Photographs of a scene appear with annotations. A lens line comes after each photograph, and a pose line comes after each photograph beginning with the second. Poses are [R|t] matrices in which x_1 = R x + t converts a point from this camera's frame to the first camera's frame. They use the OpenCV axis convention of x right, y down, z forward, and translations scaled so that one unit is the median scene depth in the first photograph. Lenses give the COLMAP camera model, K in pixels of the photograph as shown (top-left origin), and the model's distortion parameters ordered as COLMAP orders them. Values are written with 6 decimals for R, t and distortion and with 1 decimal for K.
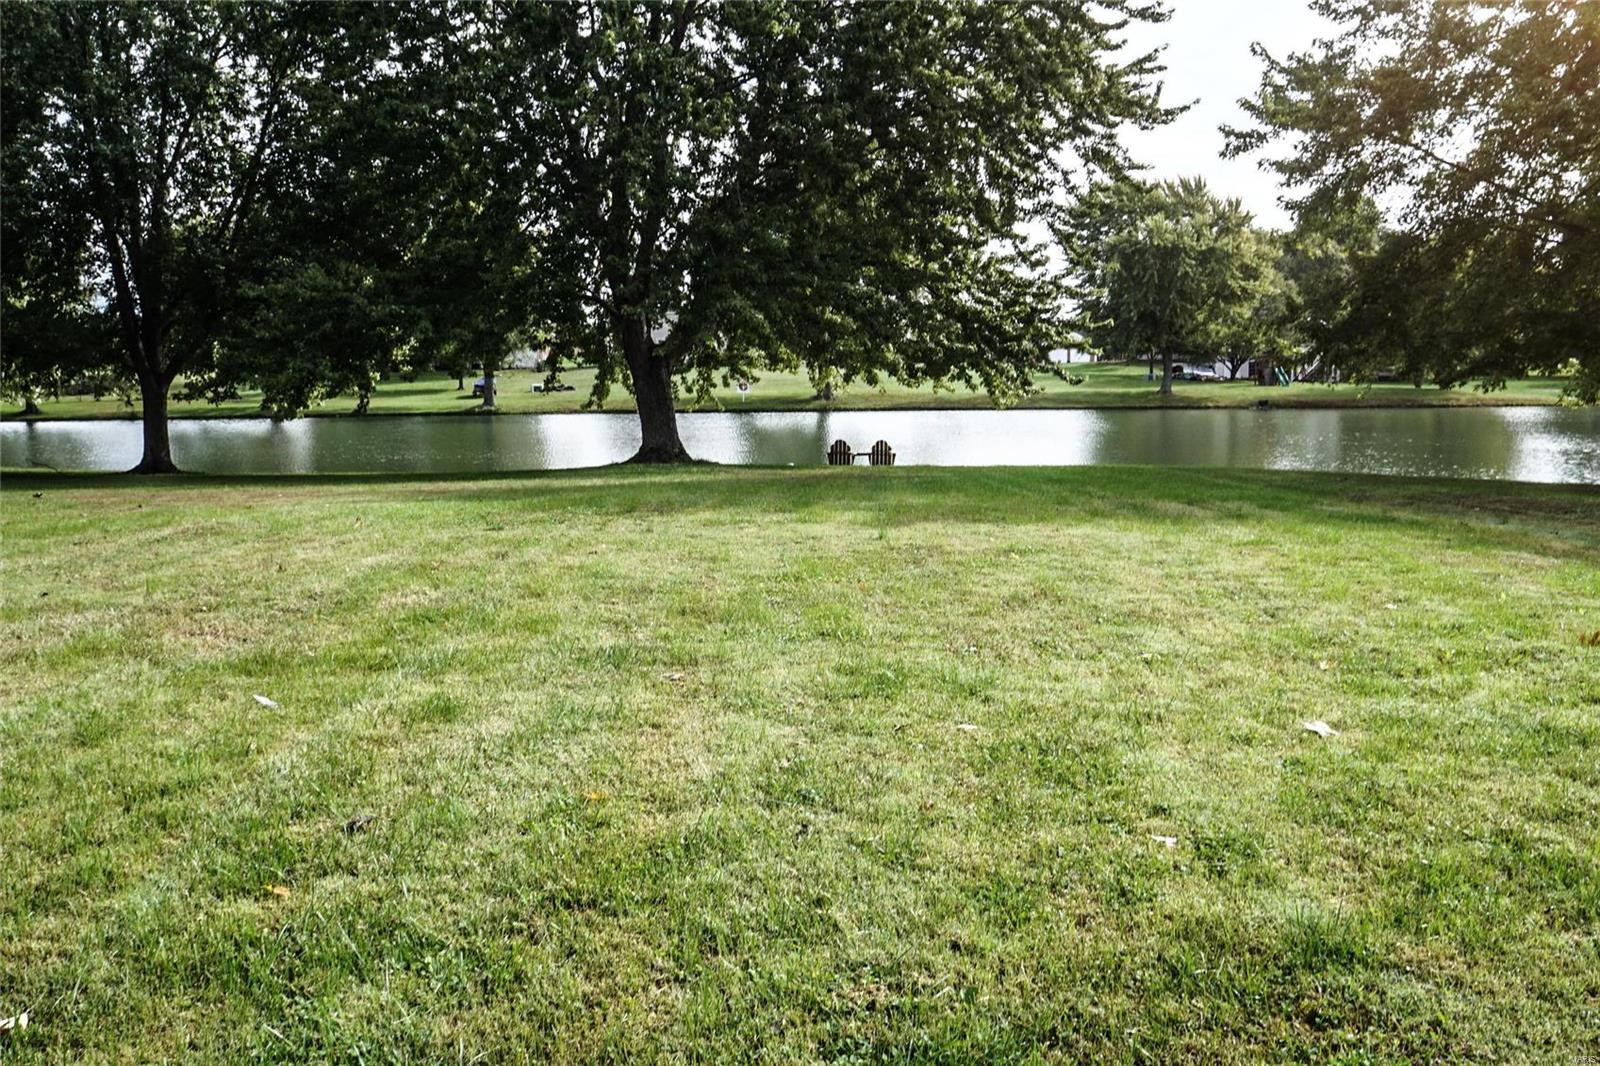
lens RADIAL K [[1443.1, 0, 803.3], [0, 1443.1, 556.7], [0, 0, 1]] dist [-0.045622, 0.004608]
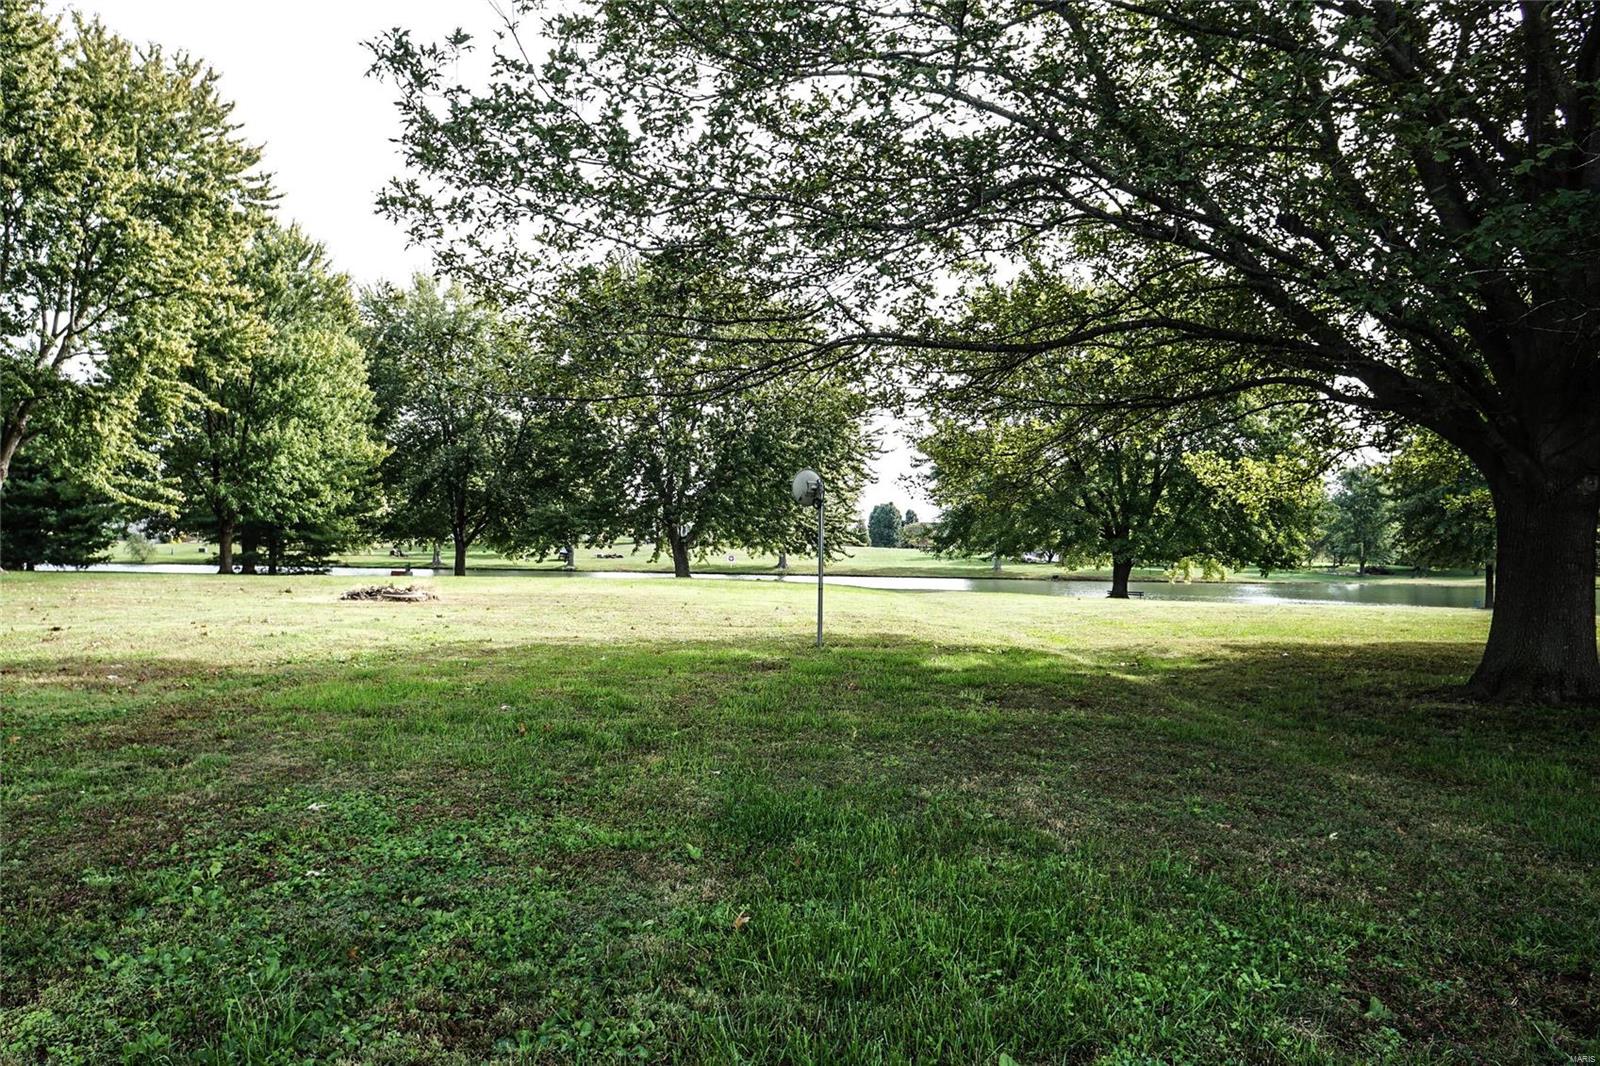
lens RADIAL K [[1443.1, 0, 803.3], [0, 1443.1, 556.7], [0, 0, 1]] dist [-0.045622, 0.004608]
pose [[0.999617, 0.026736, -0.007209, 0.106030], [-0.027424, 0.991906, -0.123975, 0.160977], [0.003837, 0.124125, 0.992259, -1.242143]]
